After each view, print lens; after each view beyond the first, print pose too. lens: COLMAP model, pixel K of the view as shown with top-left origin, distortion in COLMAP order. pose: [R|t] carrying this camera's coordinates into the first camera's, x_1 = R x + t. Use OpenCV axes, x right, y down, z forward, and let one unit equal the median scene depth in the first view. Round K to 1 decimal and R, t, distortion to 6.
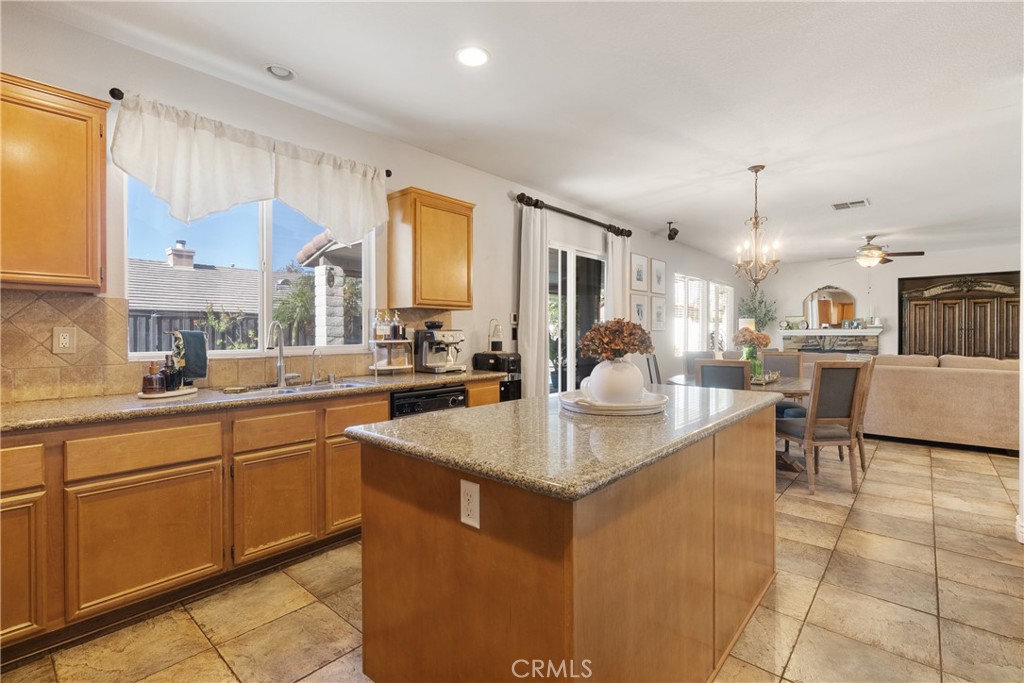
lens RADIAL K [[468.7, 0, 505.6], [0, 468.7, 332.8], [0, 0, 1]] dist [0.000228, -0.000005]
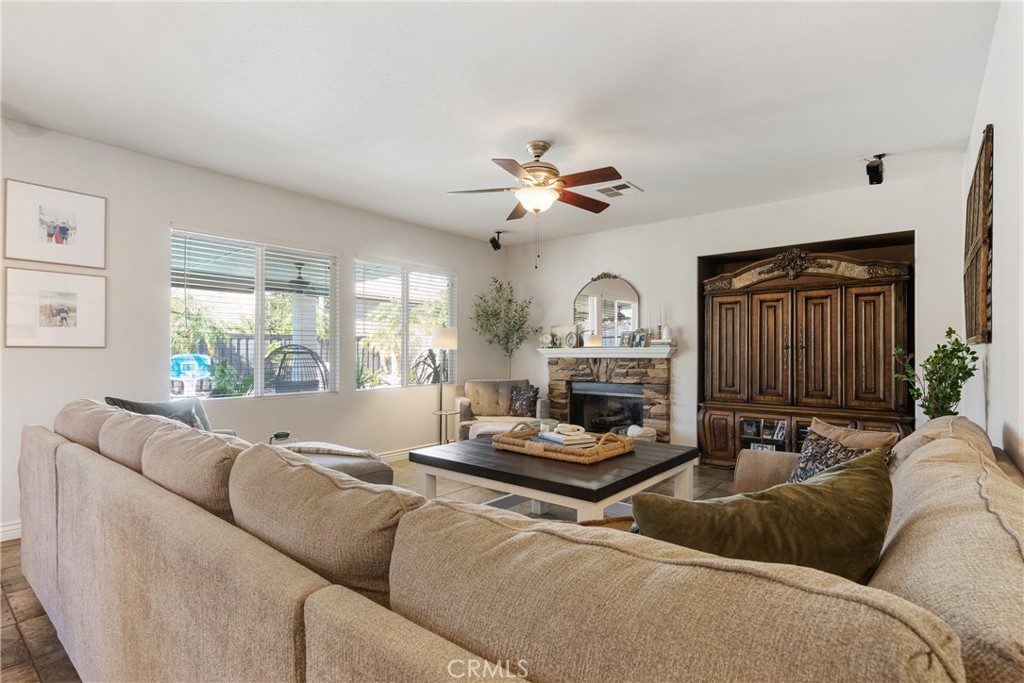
lens RADIAL K [[494.3, 0, 512.1], [0, 494.3, 344.8], [0, 0, 1]] dist [0.000241, -0.000598]
pose [[0.998612, 0.002572, 0.052607, 0.591869], [-0.001792, 0.999888, -0.014863, -0.001394], [-0.052639, 0.014748, 0.998505, 0.424715]]
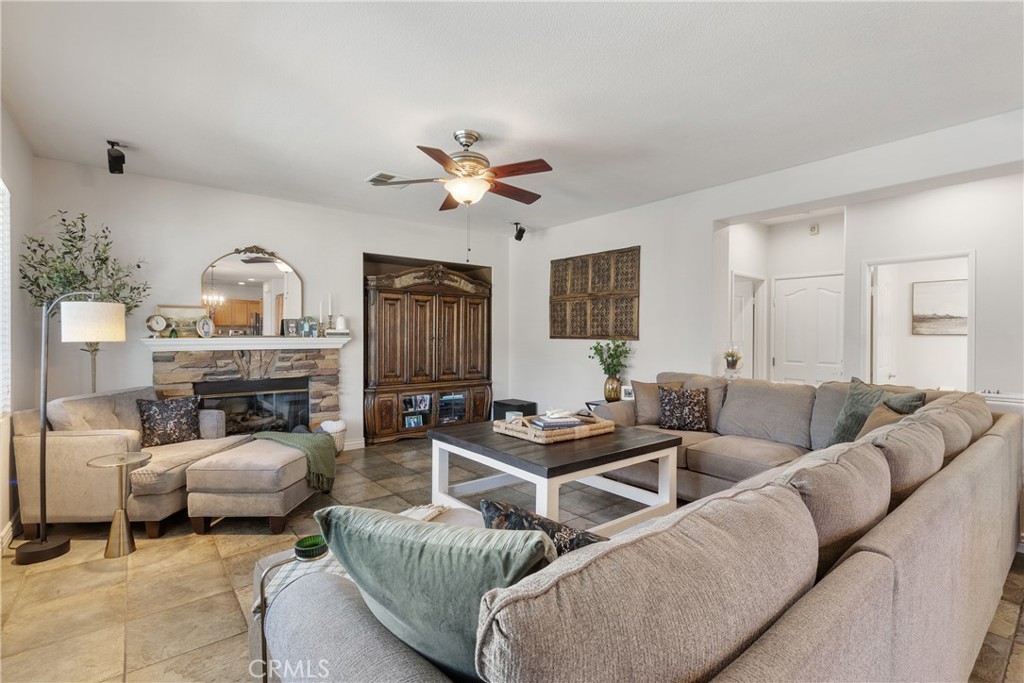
lens RADIAL K [[468.7, 0, 506.4], [0, 468.7, 341.1], [0, 0, 1]] dist [0.000228, -0.000005]
pose [[0.160069, -0.003596, 0.987099, 0.277999], [0.001157, 0.999993, 0.003456, -0.004998], [-0.987105, 0.000589, 0.160072, 0.733612]]
